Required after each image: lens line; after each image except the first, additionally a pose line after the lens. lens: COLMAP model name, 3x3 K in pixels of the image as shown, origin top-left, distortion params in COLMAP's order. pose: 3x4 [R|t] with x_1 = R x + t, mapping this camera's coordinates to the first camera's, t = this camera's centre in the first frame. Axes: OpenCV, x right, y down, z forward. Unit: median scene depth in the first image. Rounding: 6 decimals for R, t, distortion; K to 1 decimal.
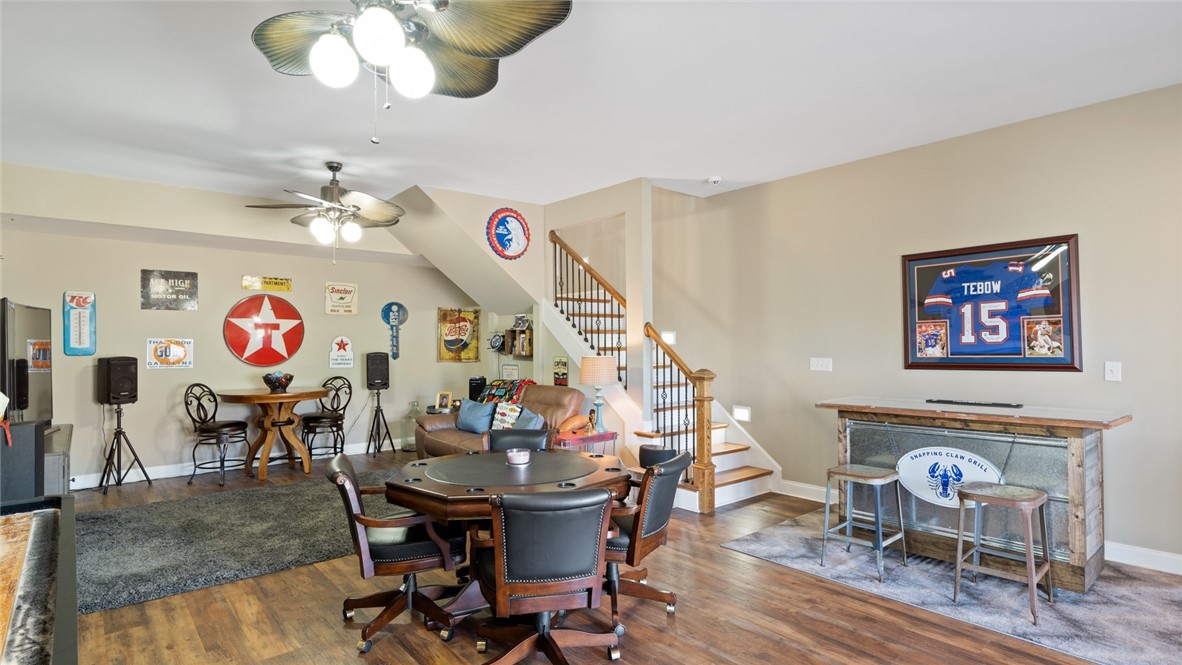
lens RADIAL K [[597.5, 0, 592.8], [0, 597.5, 336.6], [0, 0, 1]] dist [-0.000925, 0.000401]
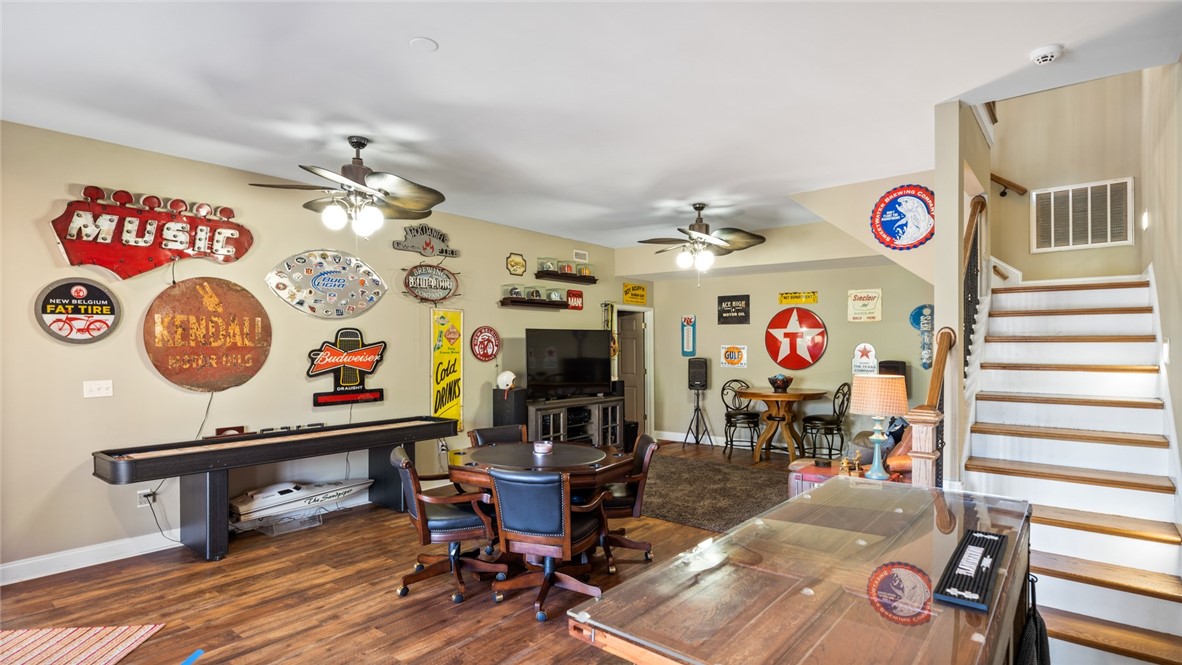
lens RADIAL K [[597.5, 0, 586.3], [0, 597.5, 339.1], [0, 0, 1]] dist [-0.000925, 0.000401]
pose [[0.178427, -0.005119, -0.983940, 0.581603], [0.005819, 0.999974, -0.004148, -0.007426], [0.983936, -0.004985, 0.178453, 0.438701]]
